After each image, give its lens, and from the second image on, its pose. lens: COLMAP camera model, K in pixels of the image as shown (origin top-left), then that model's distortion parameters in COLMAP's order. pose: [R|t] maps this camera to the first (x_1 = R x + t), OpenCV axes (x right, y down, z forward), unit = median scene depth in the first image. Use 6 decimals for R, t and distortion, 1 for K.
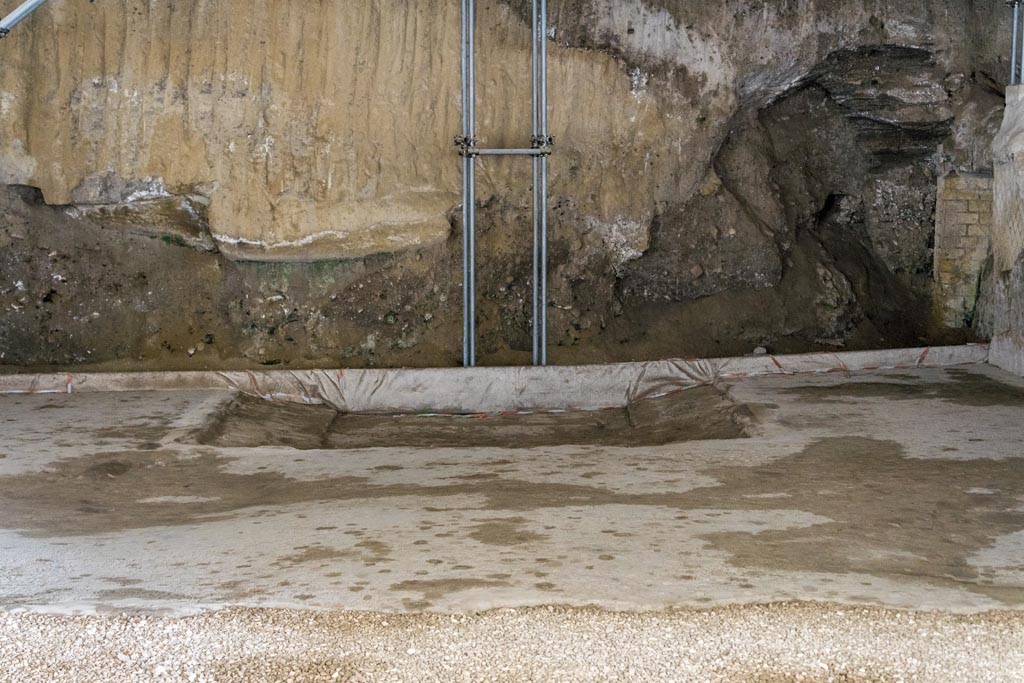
lens RADIAL K [[1763.8, 0, 512.0], [0, 1763.8, 341.5], [0, 0, 1]] dist [0.103511, -0.111528]
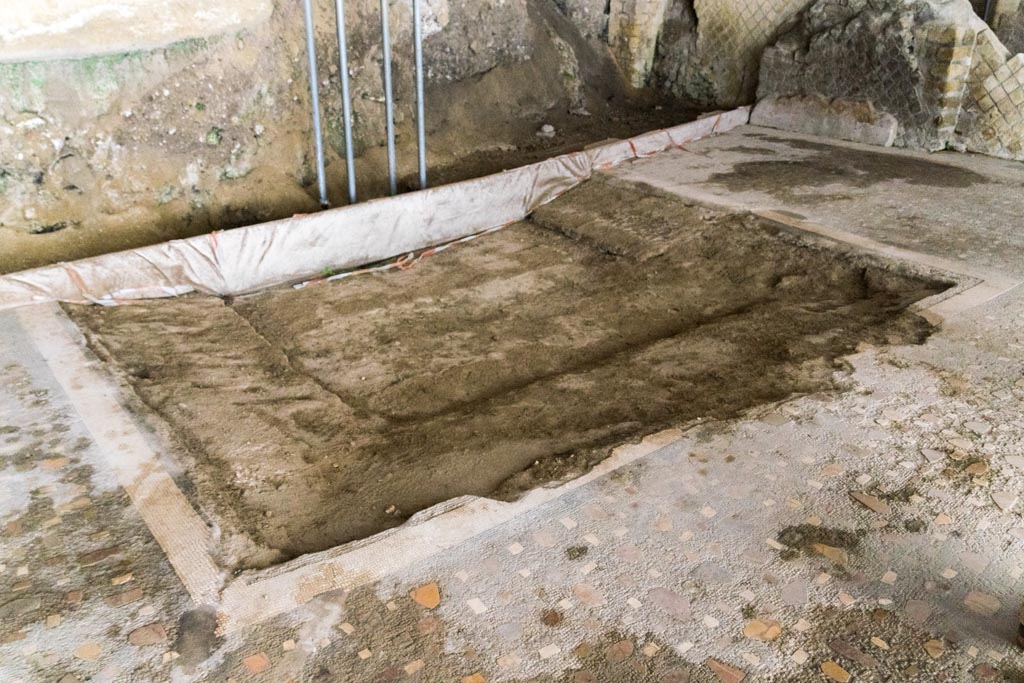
lens RADIAL K [[866.6, 0, 517.1], [0, 866.6, 341.2], [0, 0, 1]] dist [0.060252, -0.058538]
pose [[0.801050, -0.229489, 0.552859, -0.181107], [0.049734, 0.945914, 0.320583, -0.041544], [-0.596527, -0.229308, 0.769138, 0.632555]]
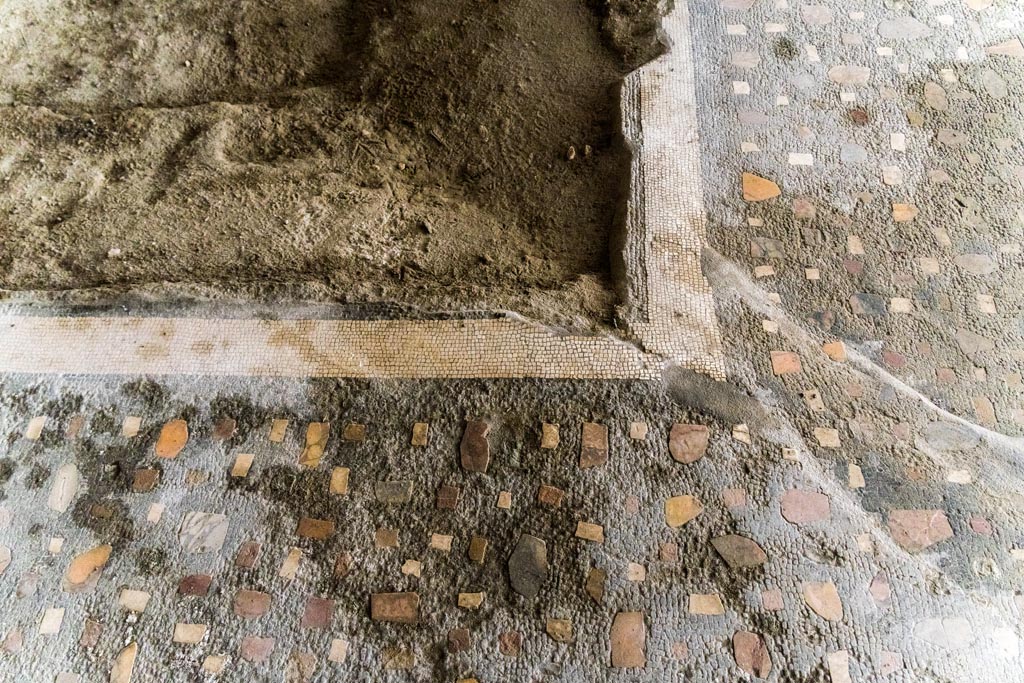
lens RADIAL K [[805.3, 0, 532.7], [0, 805.3, 342.0], [0, 0, 1]] dist [0.055947, -0.078783]
pose [[0.049334, -0.864775, 0.499729, -0.200164], [0.172161, 0.500213, 0.848615, -0.046269], [-0.983833, 0.044168, 0.173558, 0.763646]]
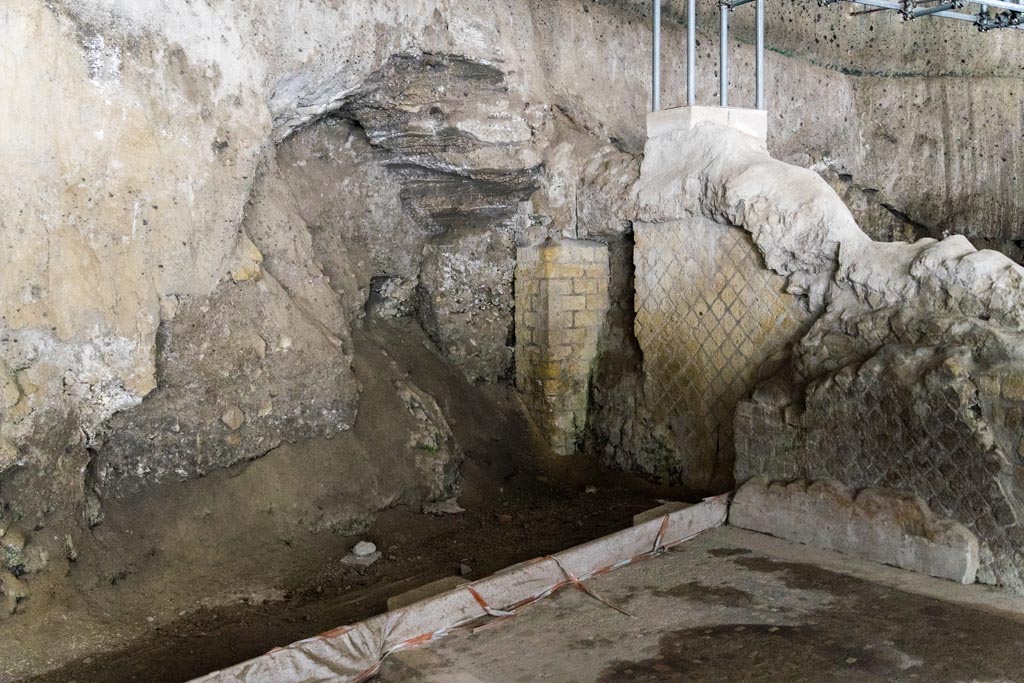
lens RADIAL K [[1095.8, 0, 512.0], [0, 1095.8, 341.5], [0, 0, 1]] dist [0.051222, -0.032120]
pose [[0.826062, -0.064554, 0.559871, -0.015393], [0.084146, 0.996410, -0.009267, -0.056645], [-0.557263, 0.054766, 0.828528, 0.707409]]
